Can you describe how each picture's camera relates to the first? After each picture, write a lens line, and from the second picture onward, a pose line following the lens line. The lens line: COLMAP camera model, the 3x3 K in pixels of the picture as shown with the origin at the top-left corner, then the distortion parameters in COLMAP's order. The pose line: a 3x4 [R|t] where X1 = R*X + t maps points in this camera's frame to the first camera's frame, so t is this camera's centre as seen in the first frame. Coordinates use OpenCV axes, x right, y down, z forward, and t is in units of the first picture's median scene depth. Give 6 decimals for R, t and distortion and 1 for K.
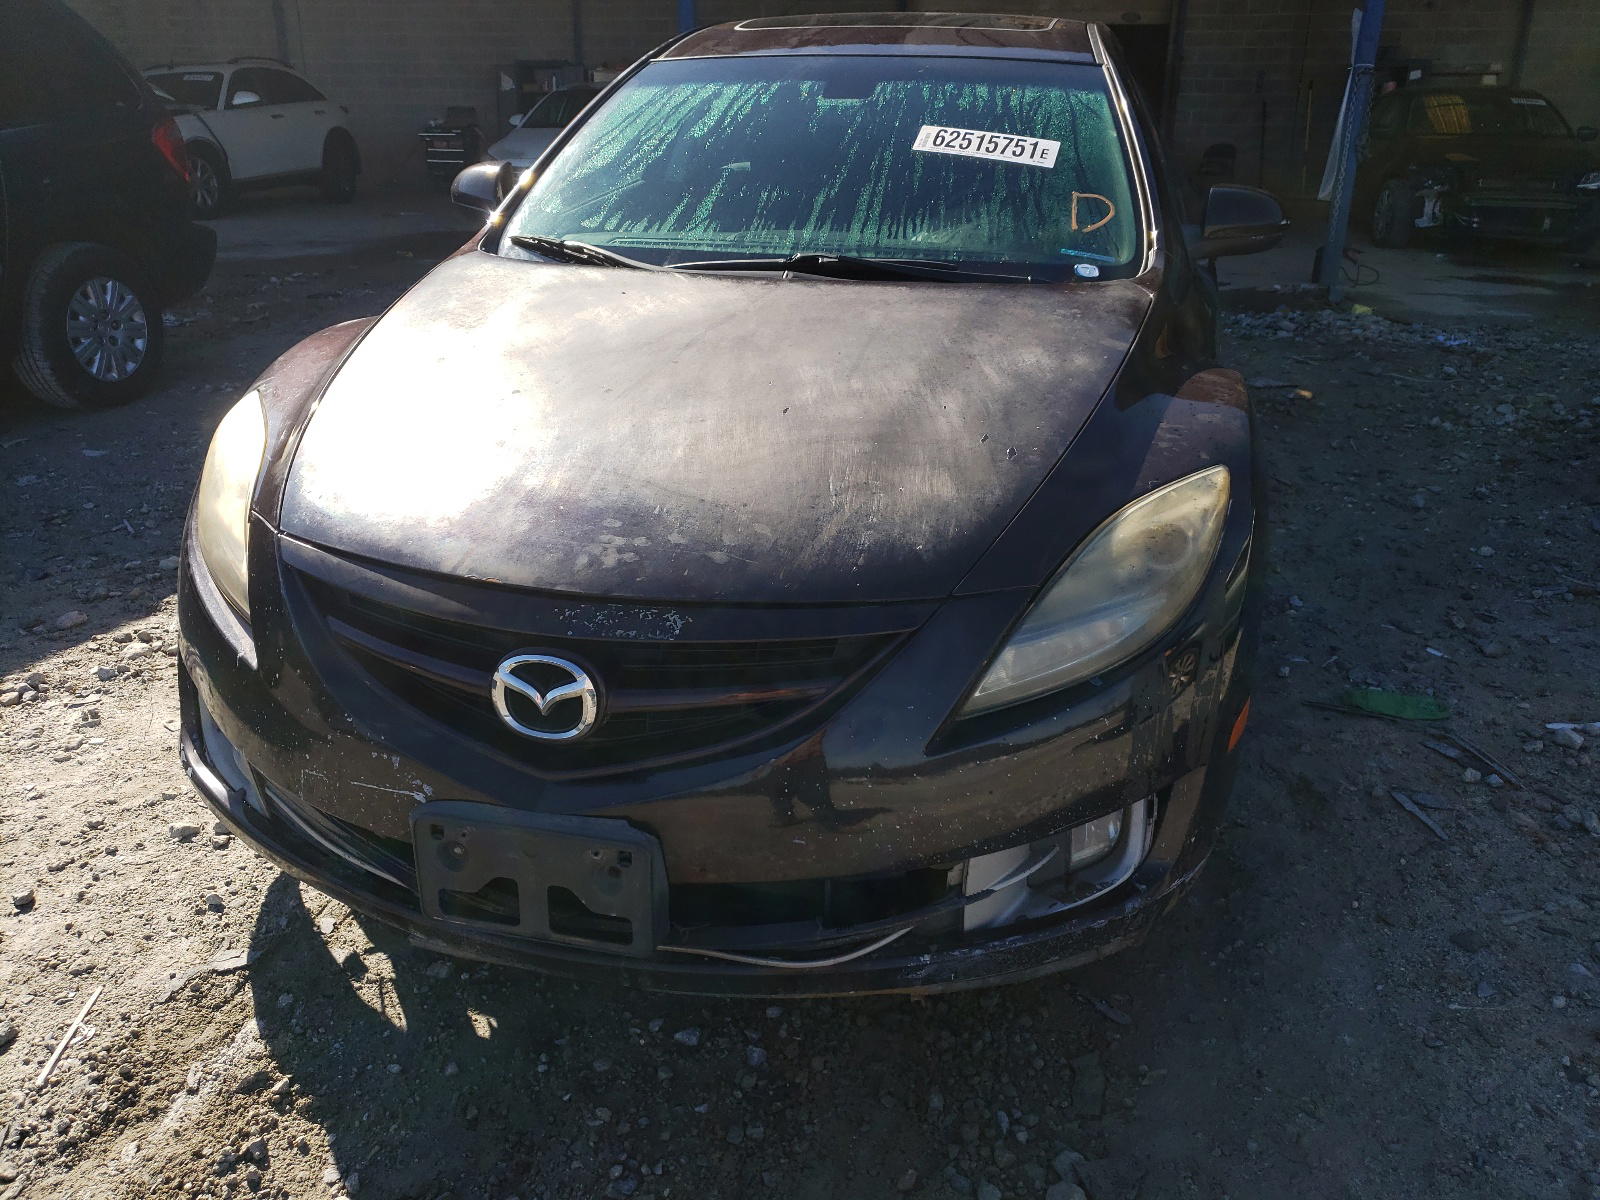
lens RADIAL K [[1216.3, 0, 800.1], [0, 1216.3, 558.7], [0, 0, 1]] dist [-0.035052, 0.072532]
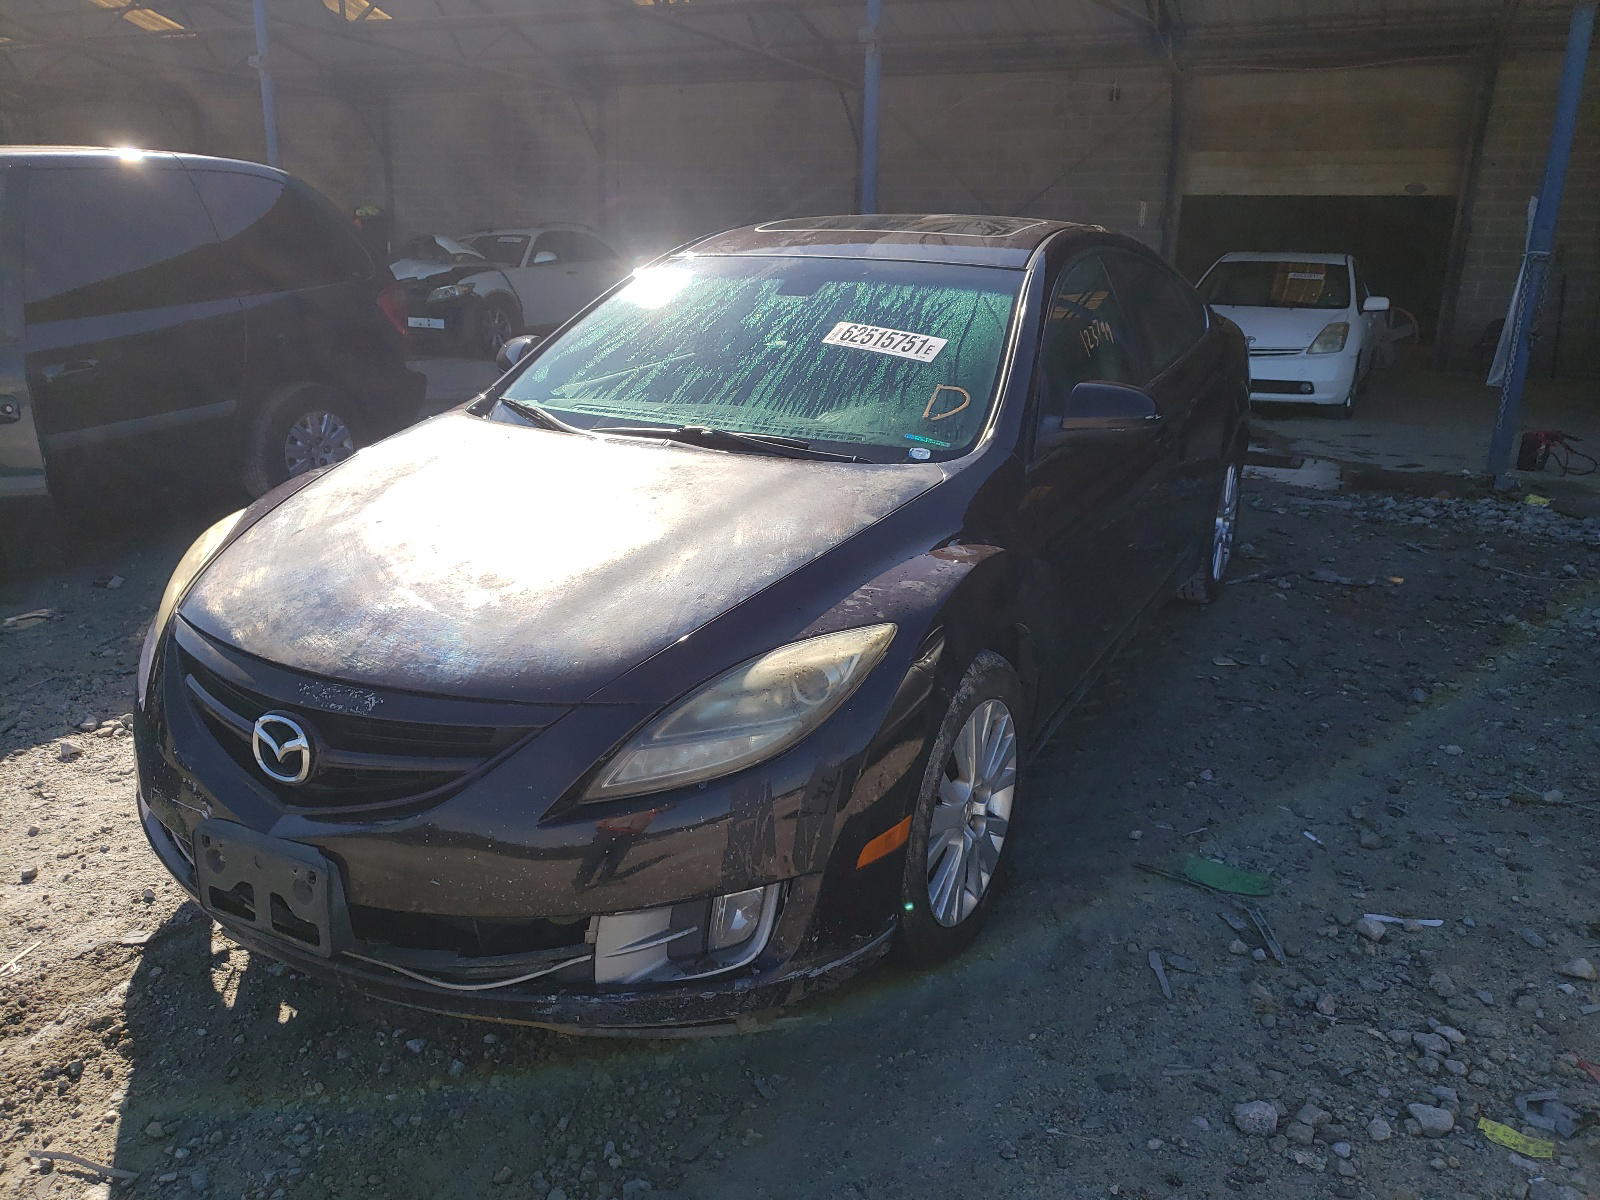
lens RADIAL K [[1192.6, 0, 800.0], [0, 1192.6, 600.0], [0, 0, 1]] dist [0.006589, 0.013488]
pose [[0.972051, 0.080819, -0.220422, 0.474297], [-0.099019, 0.992419, -0.072796, -0.007191], [0.212867, 0.092587, 0.972684, -0.136528]]
